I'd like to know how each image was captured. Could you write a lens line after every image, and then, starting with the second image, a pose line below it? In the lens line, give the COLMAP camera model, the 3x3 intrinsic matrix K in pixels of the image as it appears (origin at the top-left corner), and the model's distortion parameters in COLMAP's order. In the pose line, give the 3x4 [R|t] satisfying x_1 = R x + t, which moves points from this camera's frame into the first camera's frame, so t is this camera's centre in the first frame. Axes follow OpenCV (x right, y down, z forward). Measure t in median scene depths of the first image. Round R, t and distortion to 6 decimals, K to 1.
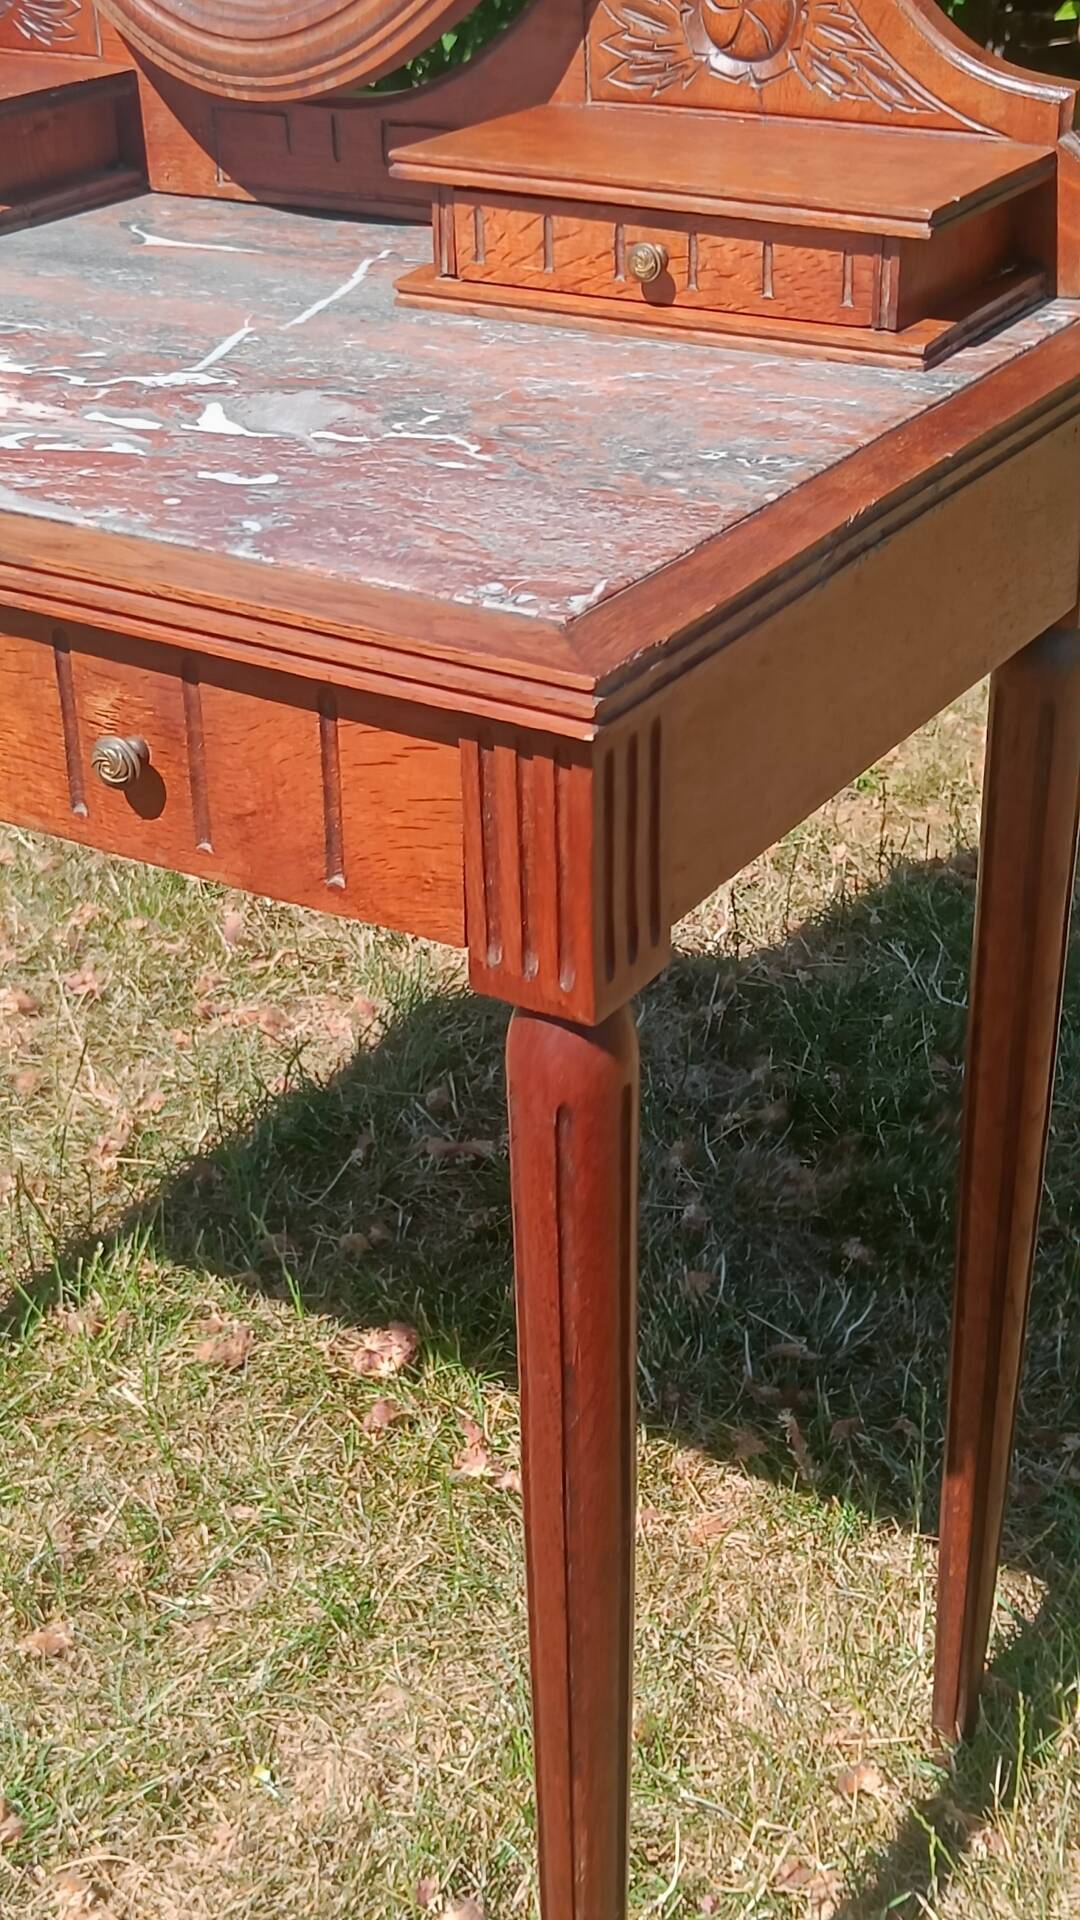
lens RADIAL K [[2666.2, 0, 569.4], [0, 2666.2, 952.0], [0, 0, 1]] dist [0.076657, 0.000000]
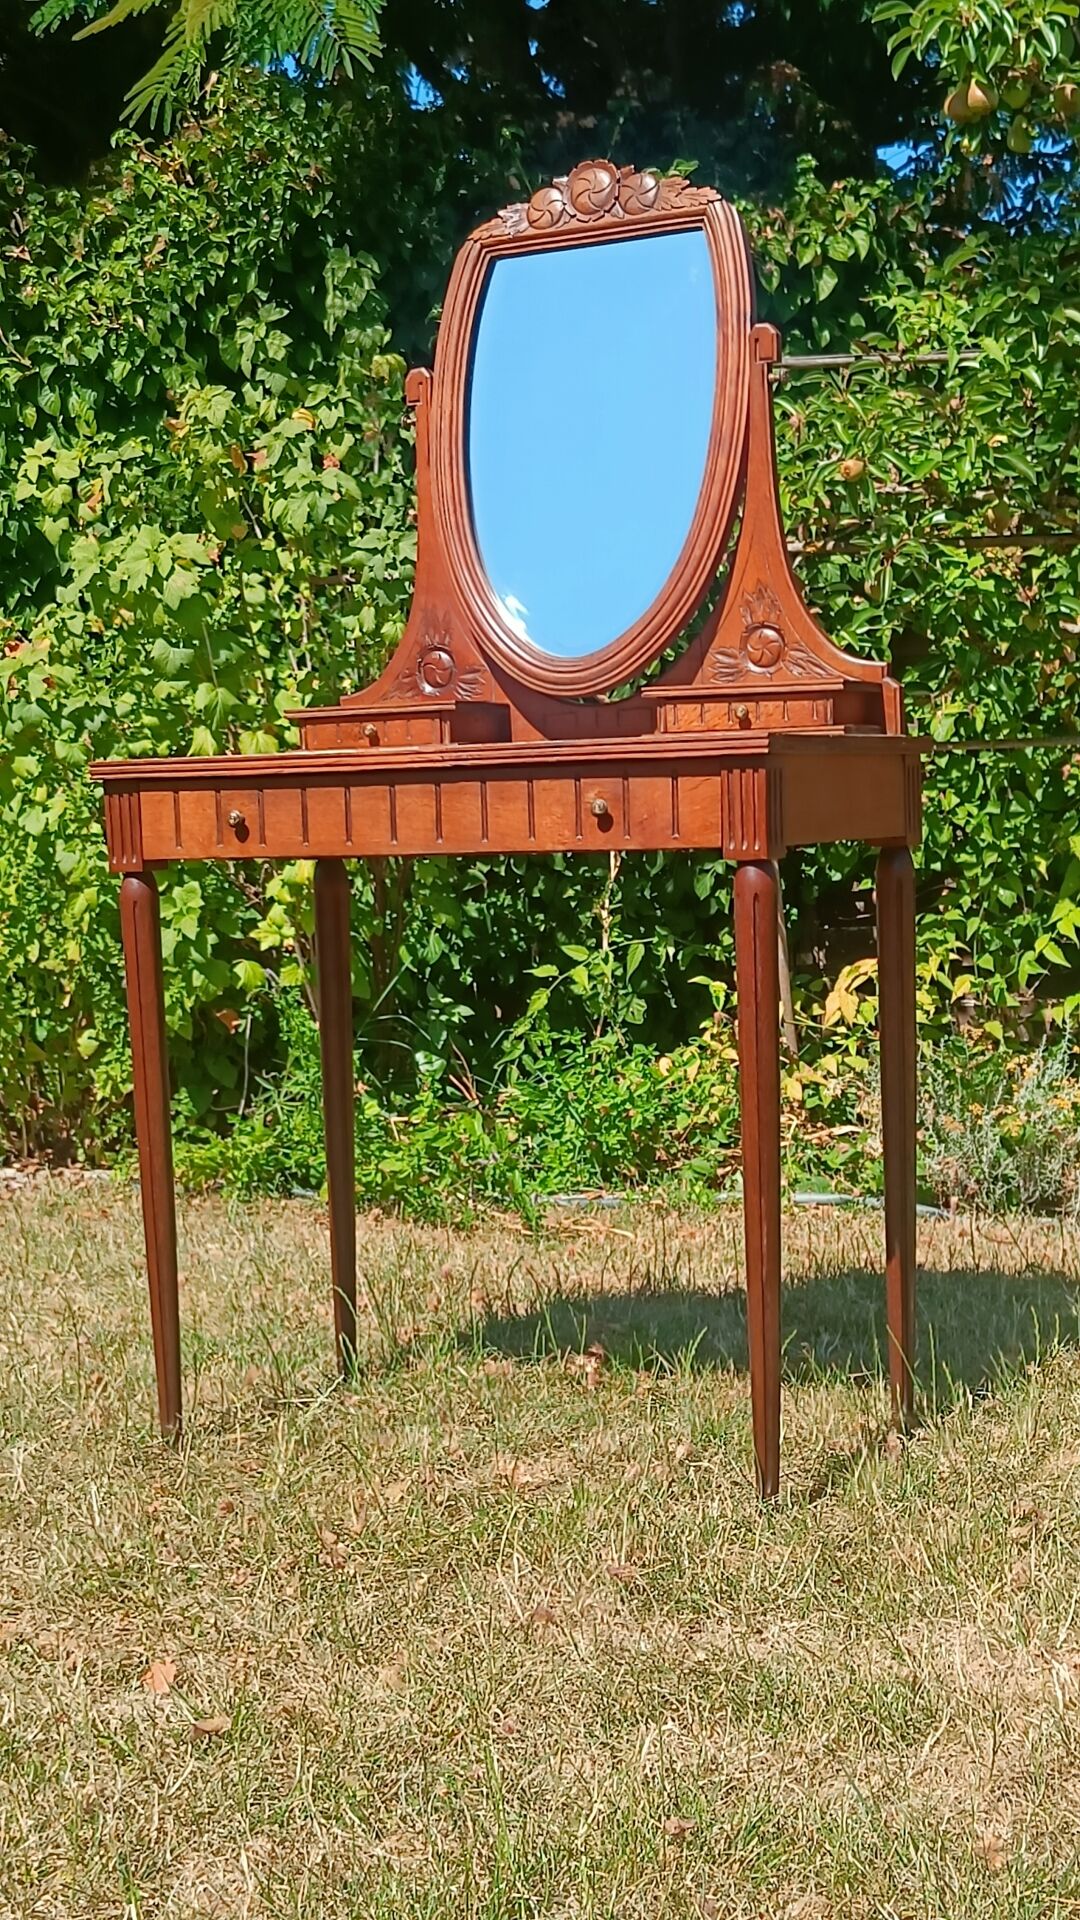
lens RADIAL K [[2666.2, 0, 557.9], [0, 2666.2, 950.2], [0, 0, 1]] dist [0.076657, 0.000000]
pose [[0.997723, -0.016559, 0.065383, -0.358437], [0.042196, 0.909502, -0.413553, 1.144596], [-0.052618, 0.415370, 0.908129, -1.459440]]
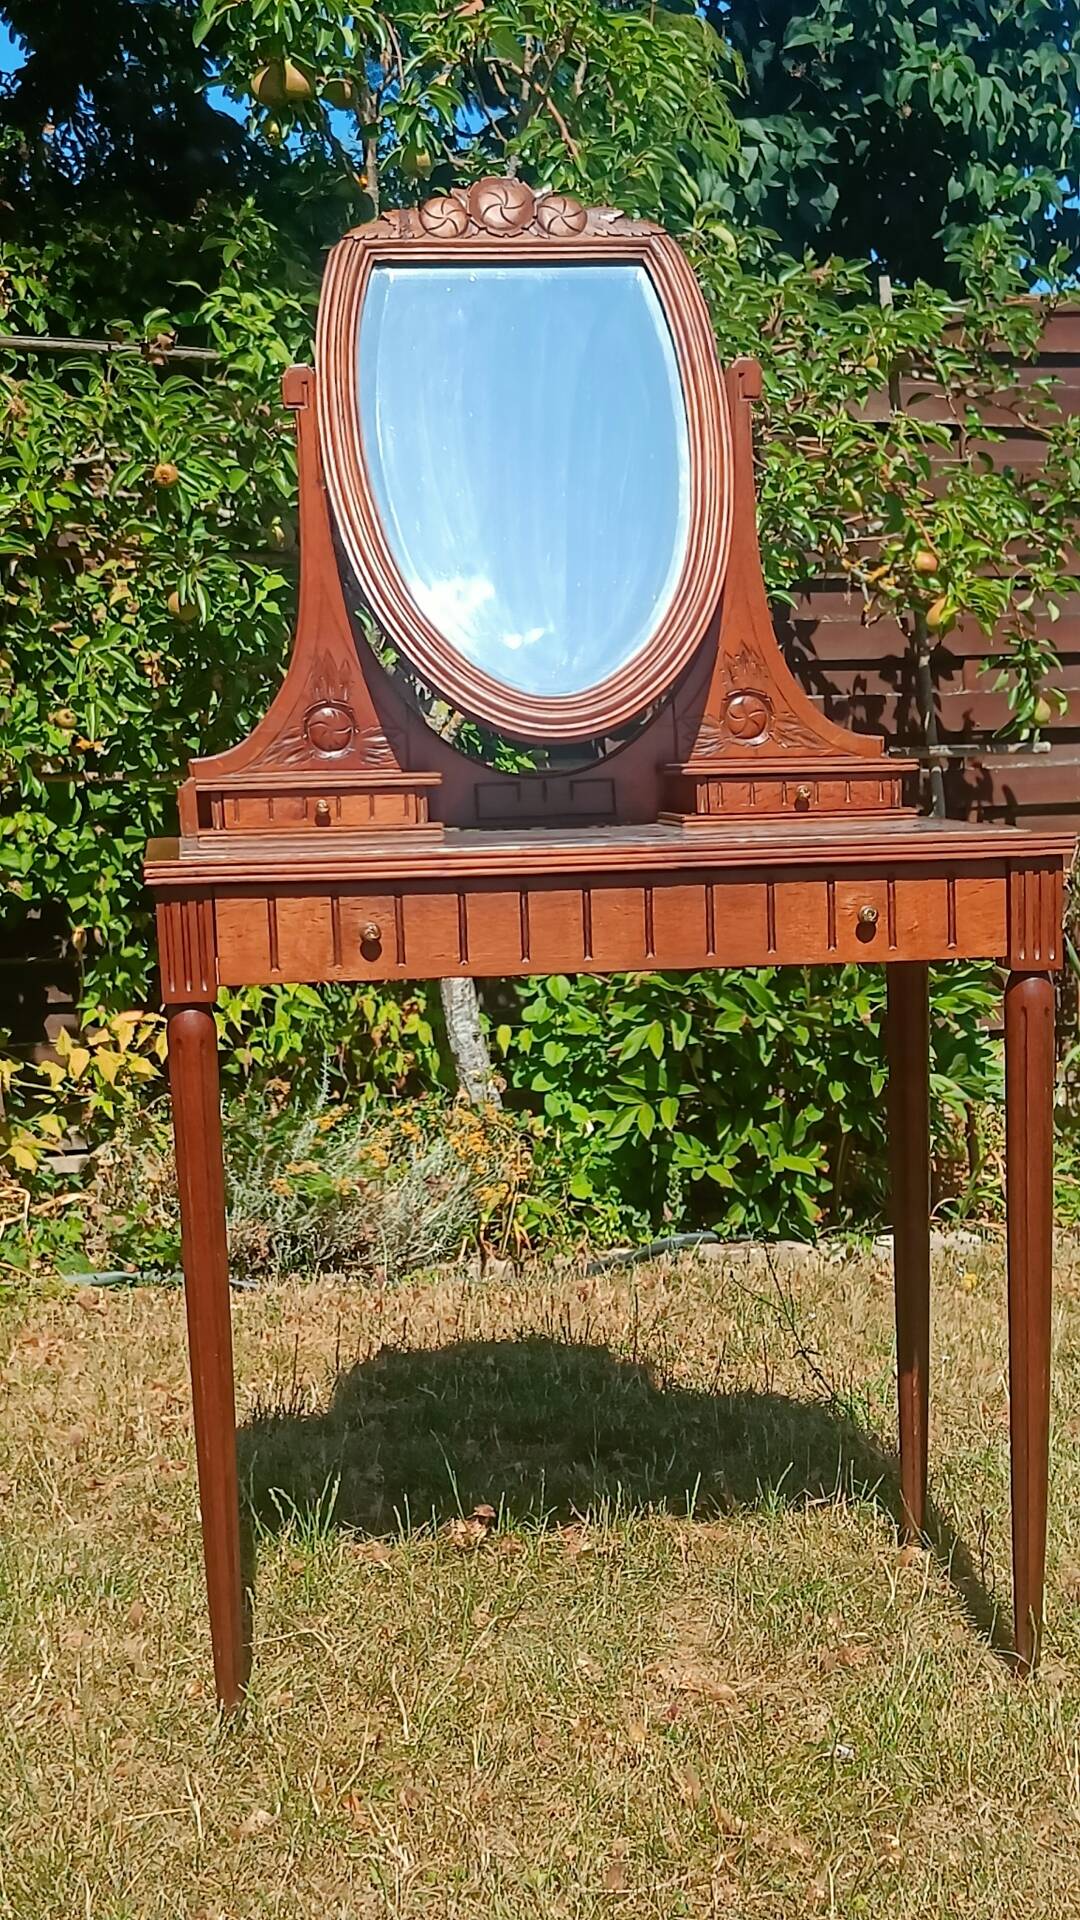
lens RADIAL K [[2666.2, 0, 559.8], [0, 2666.2, 993.7], [0, 0, 1]] dist [0.076657, 0.000000]
pose [[0.759563, -0.065734, 0.647103, -1.839021], [0.309540, 0.911529, -0.270739, 0.543480], [-0.572056, 0.405948, 0.712712, -0.610091]]
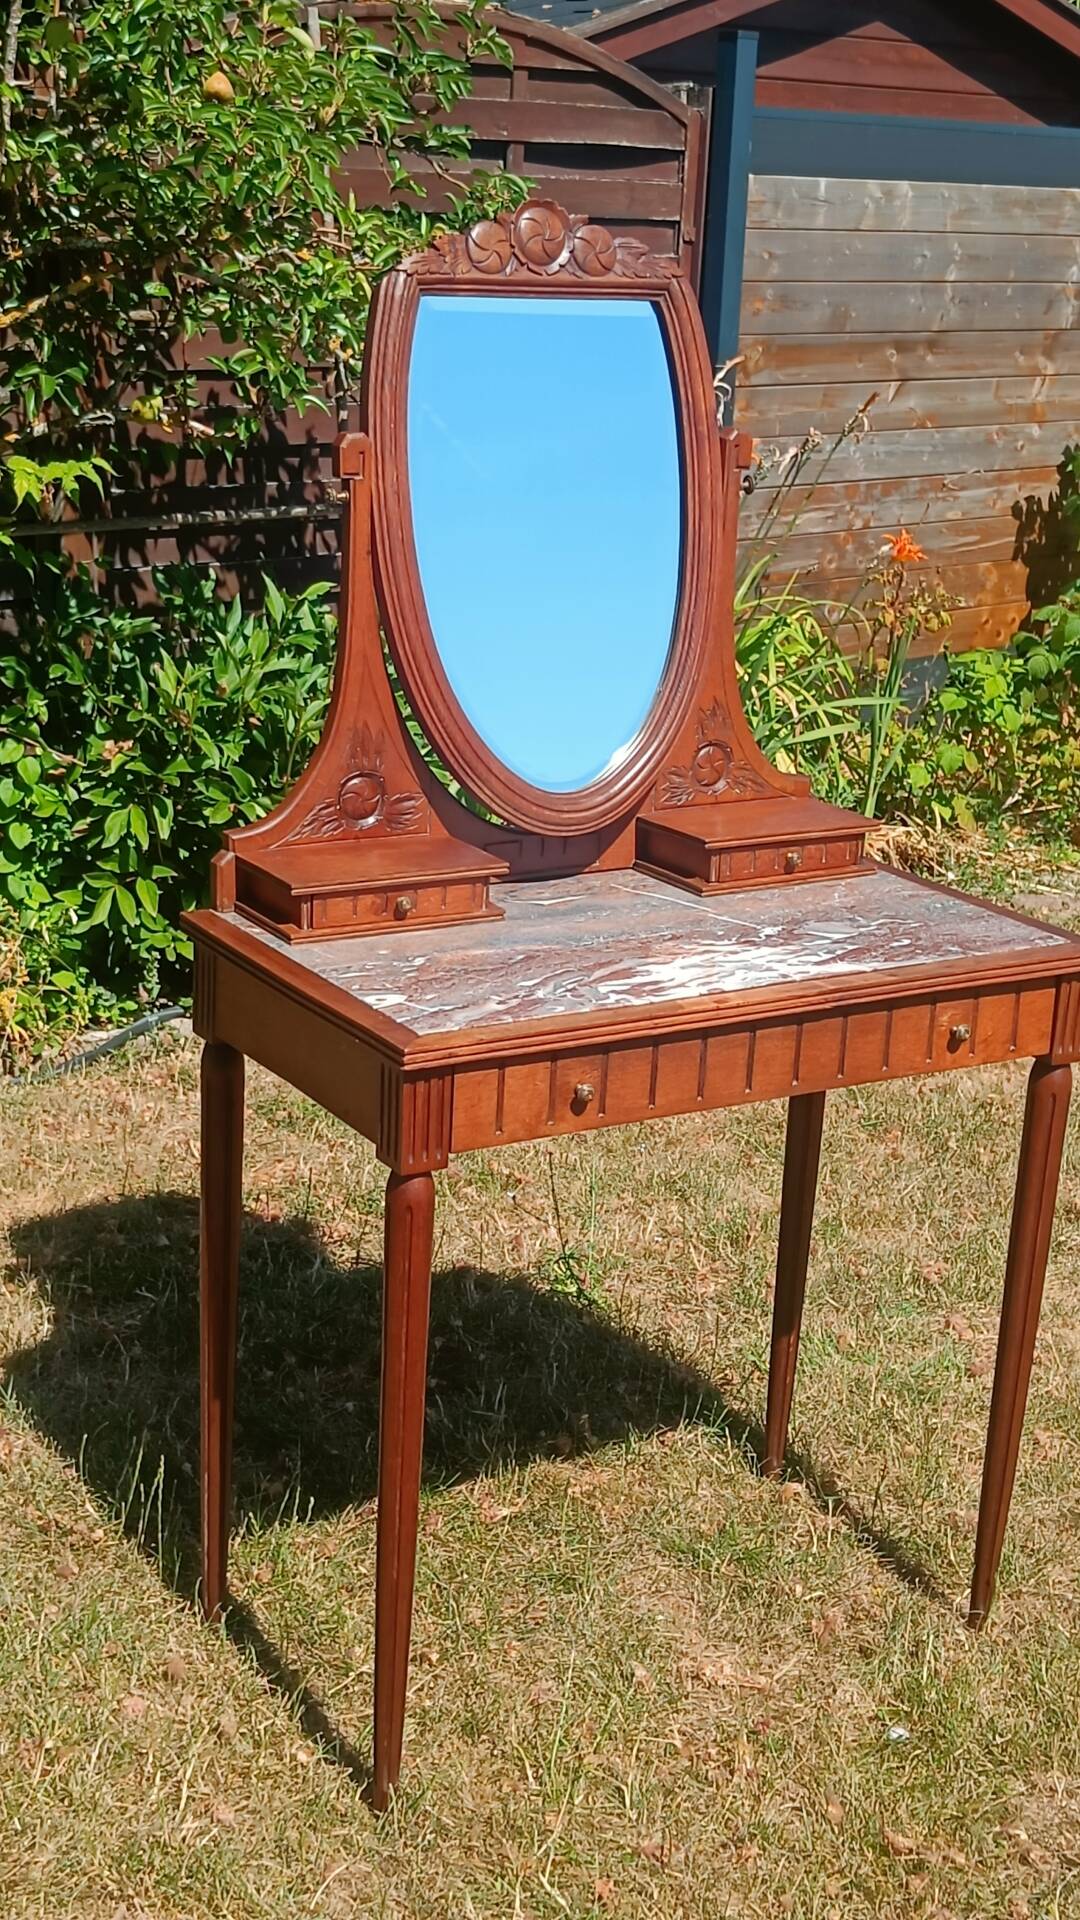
lens RADIAL K [[2666.2, 0, 554.9], [0, 2666.2, 977.7], [0, 0, 1]] dist [0.076657, 0.000000]
pose [[0.440761, -0.214932, 0.871512, -2.514423], [0.363090, 0.930624, 0.045880, -0.366786], [-0.820911, 0.296216, 0.488223, -0.082785]]
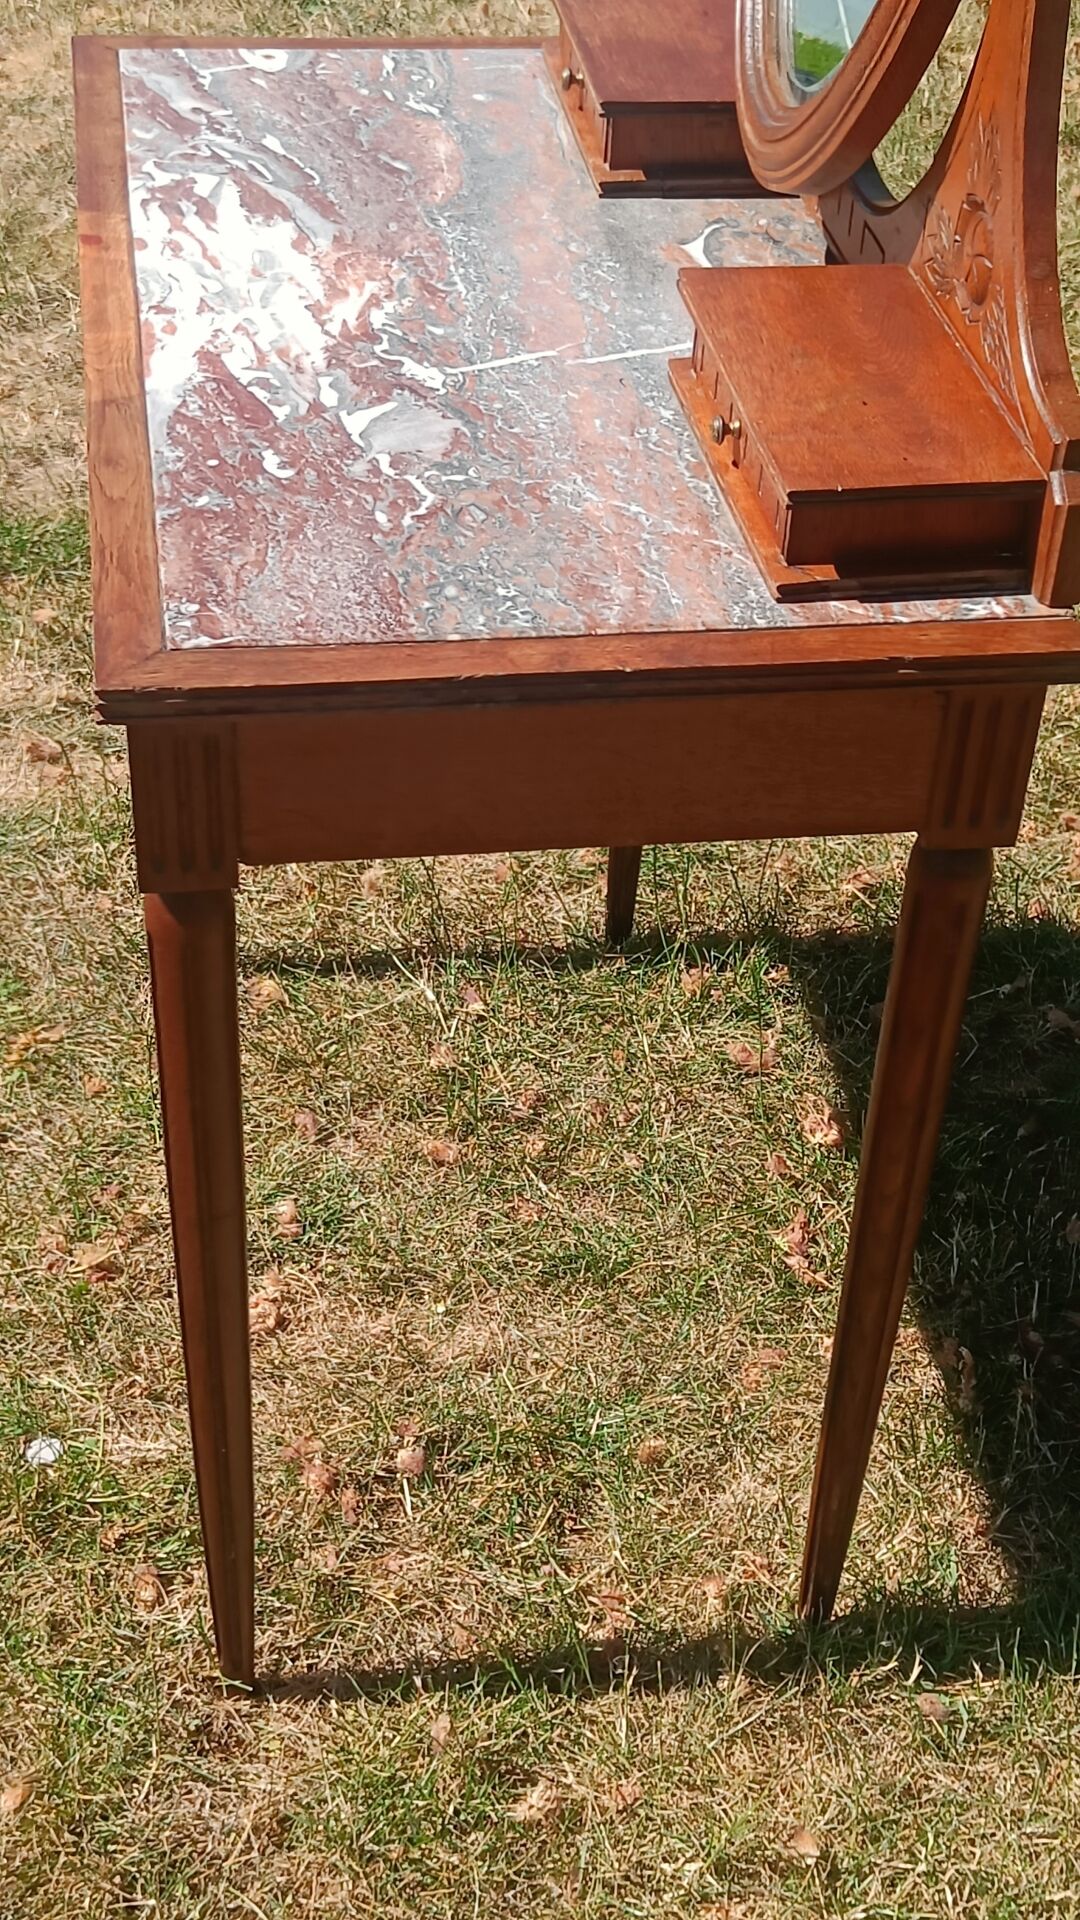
lens RADIAL K [[2666.2, 0, 589.1], [0, 2666.2, 973.7], [0, 0, 1]] dist [0.076657, 0.000000]
pose [[0.652335, 0.514294, -0.556741, 0.851966], [-0.409599, 0.857263, 0.311975, -0.417324], [0.637721, 0.024528, 0.769877, -0.016605]]
